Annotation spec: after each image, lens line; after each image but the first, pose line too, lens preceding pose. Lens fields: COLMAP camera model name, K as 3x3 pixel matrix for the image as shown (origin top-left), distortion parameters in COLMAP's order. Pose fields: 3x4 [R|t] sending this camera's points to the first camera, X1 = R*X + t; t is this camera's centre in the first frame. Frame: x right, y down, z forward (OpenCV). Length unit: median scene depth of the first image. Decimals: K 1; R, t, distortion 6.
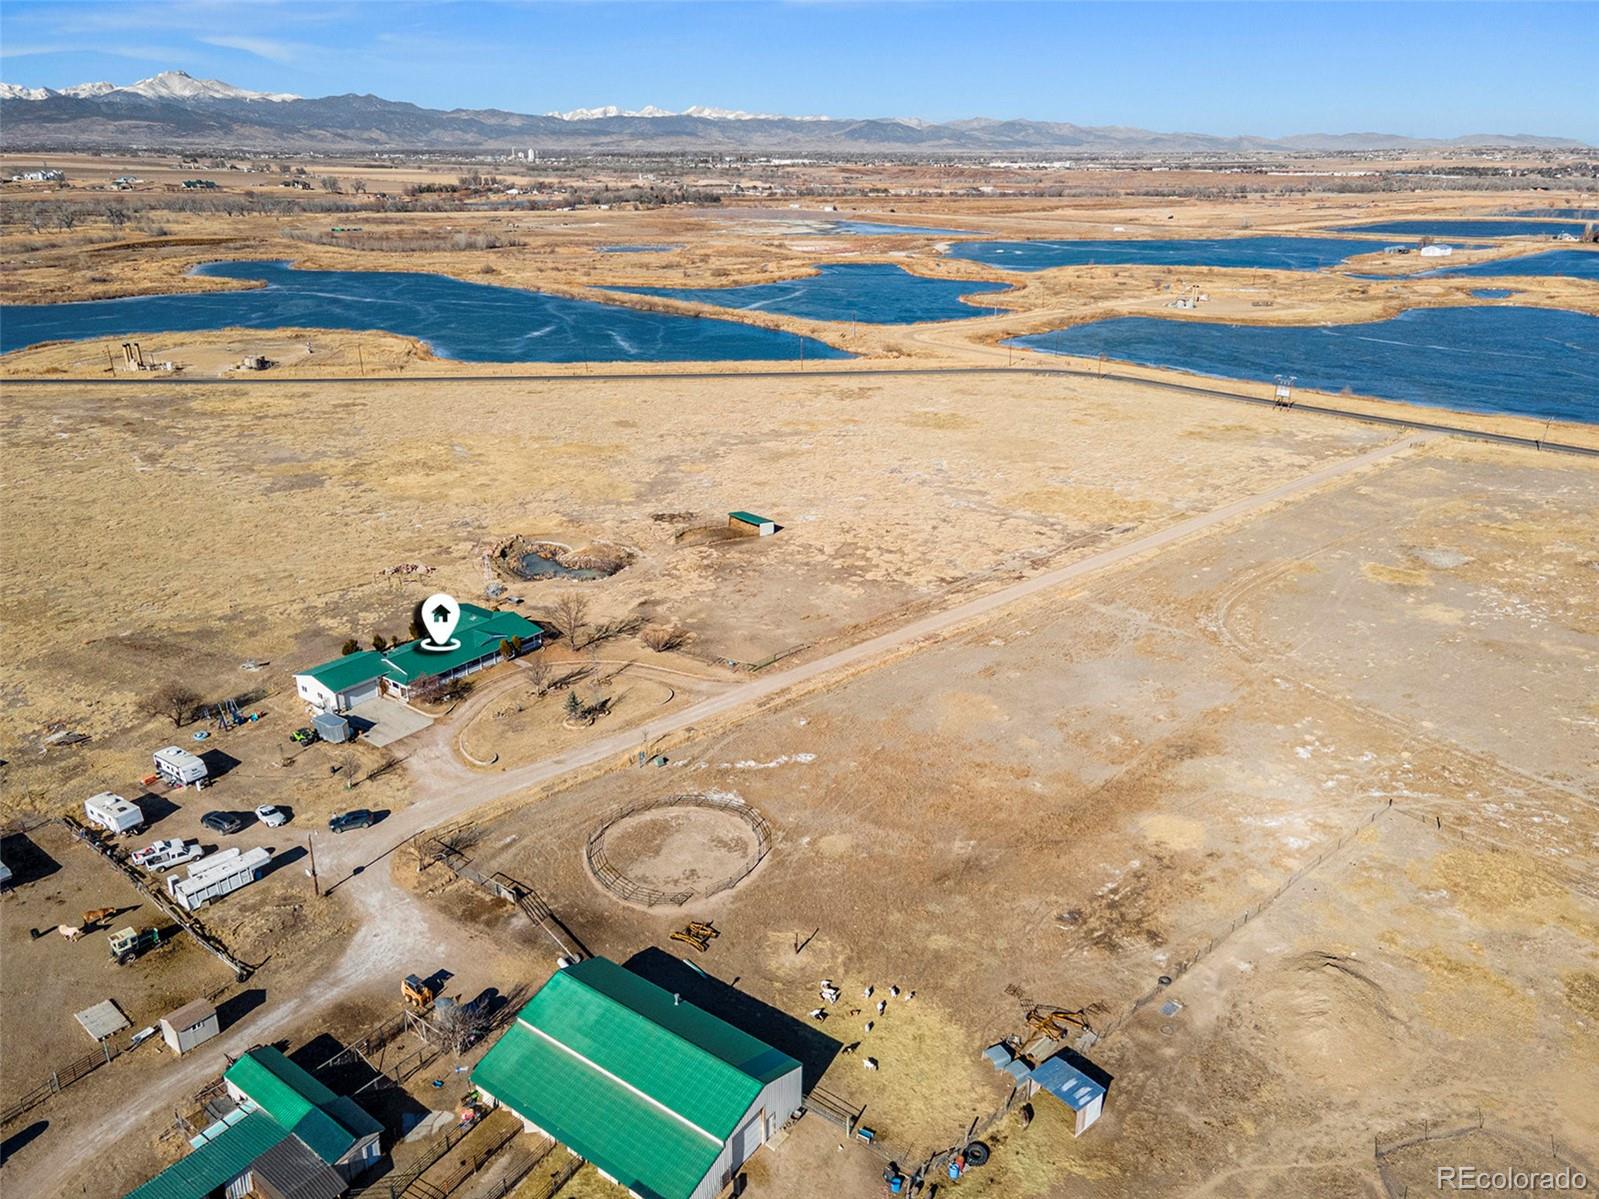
lens RADIAL K [[1149.5, 0, 799.5], [0, 1149.5, 599.5], [0, 0, 1]] dist [0.030493, 0.000591]
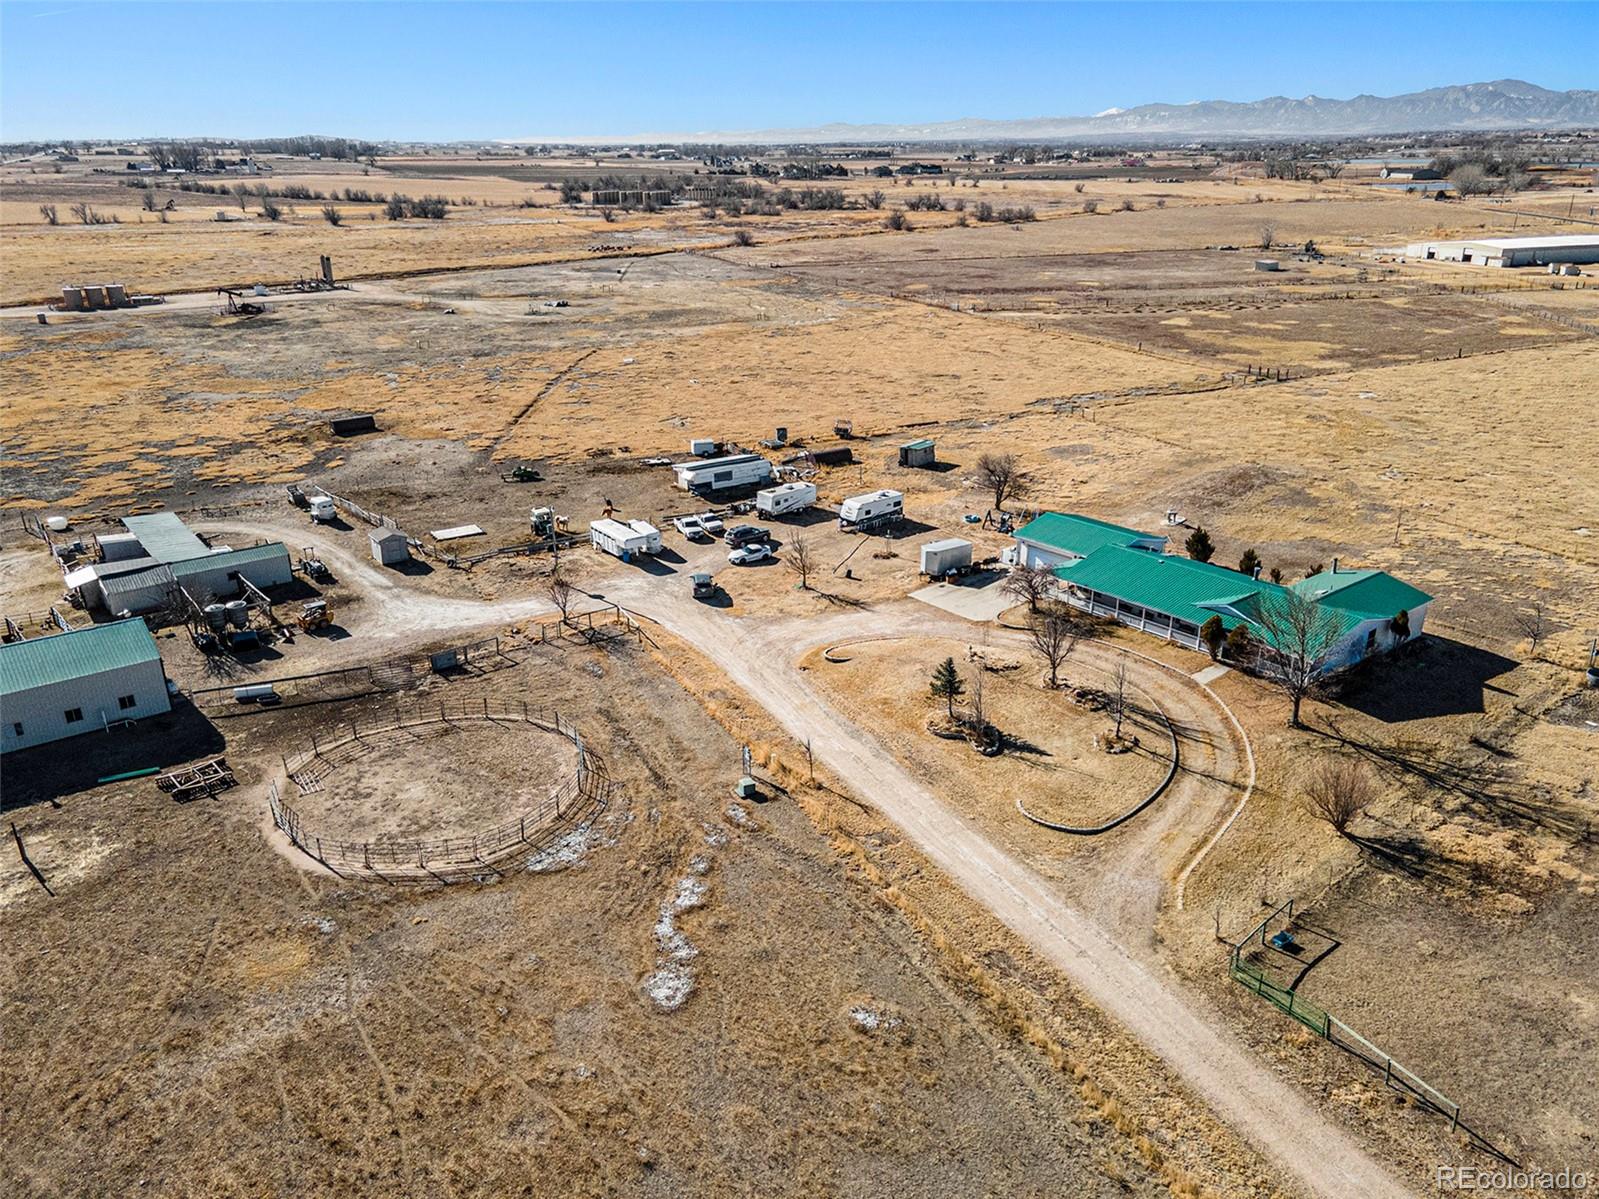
lens RADIAL K [[1149.5, 0, 799.5], [0, 1149.5, 599.5], [0, 0, 1]] dist [0.030493, 0.000591]
pose [[-0.265939, 0.357337, -0.895313, 0.340930], [-0.321847, 0.842553, 0.431879, -0.180535], [0.908675, 0.403008, -0.109060, 1.178852]]
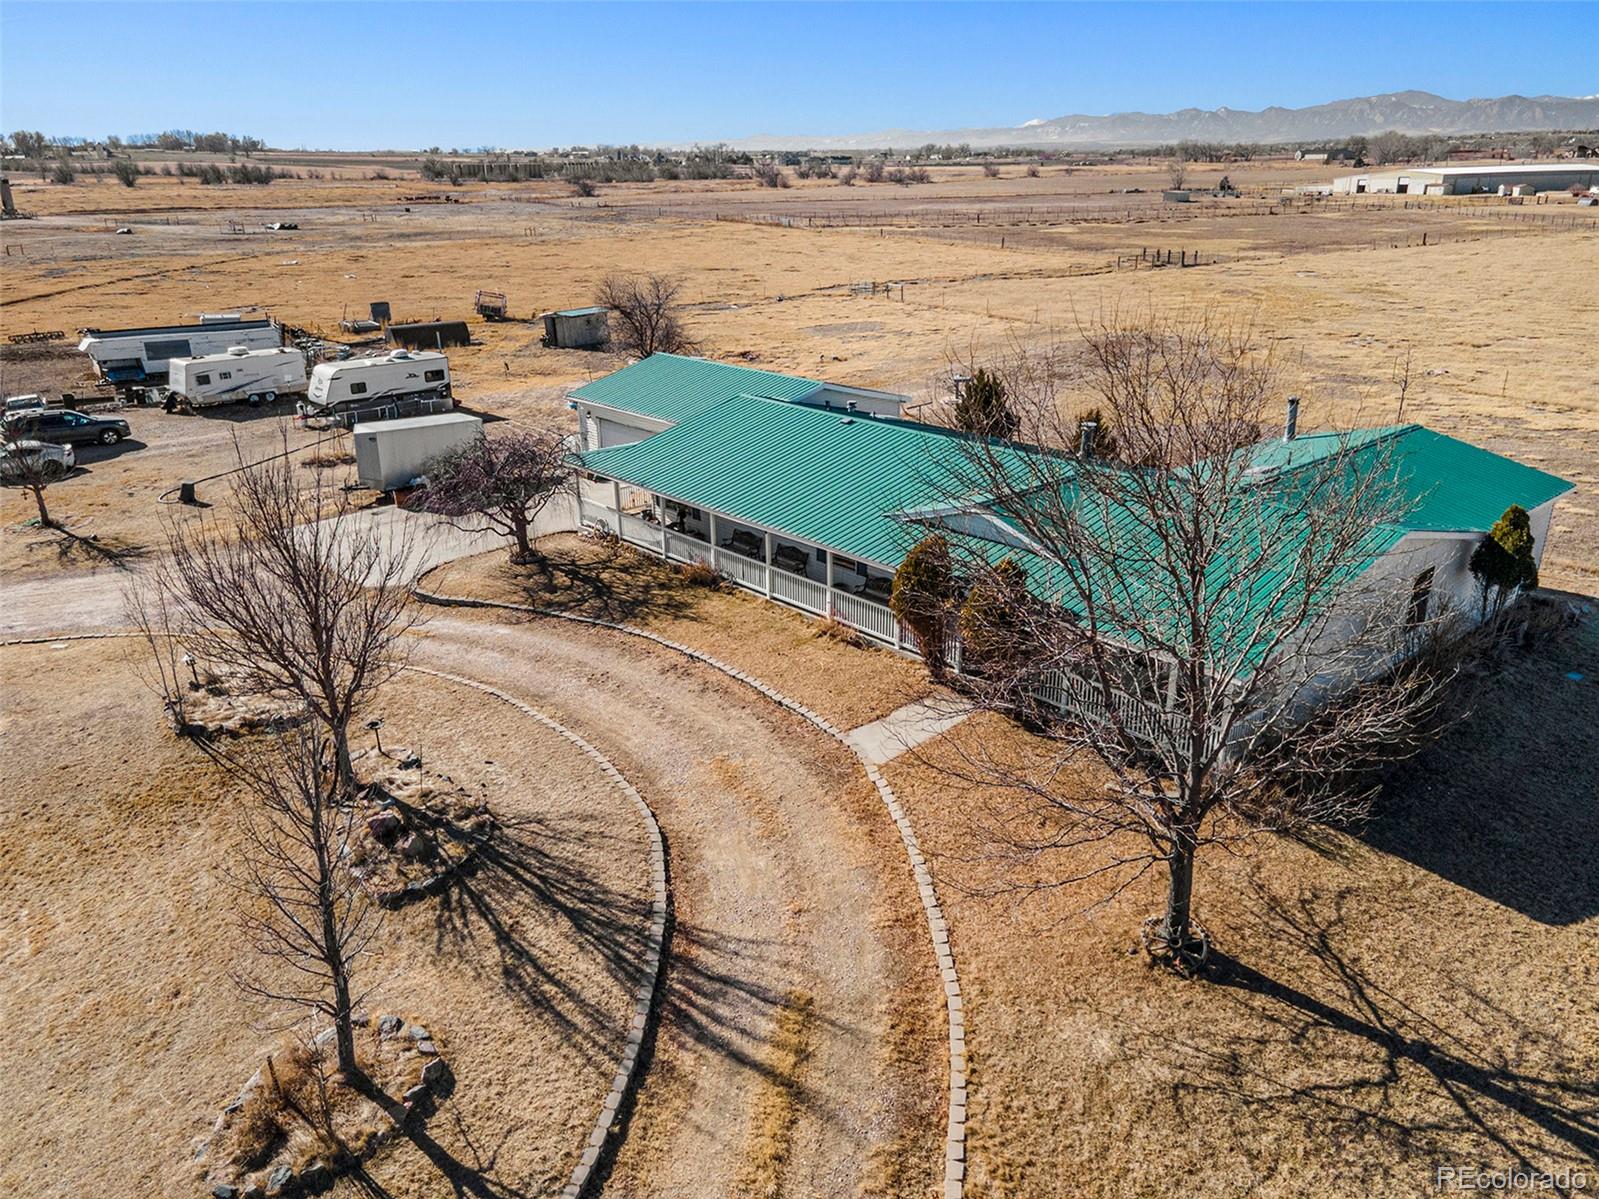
lens RADIAL K [[1101.1, 0, 799.5], [0, 1101.1, 599.5], [0, 0, 1]] dist [0.023277, 0.001088]
pose [[-0.222549, 0.355607, -0.907753, -0.152757], [-0.318162, 0.853635, 0.412408, -0.018241], [0.921545, 0.380594, -0.076835, 1.333543]]
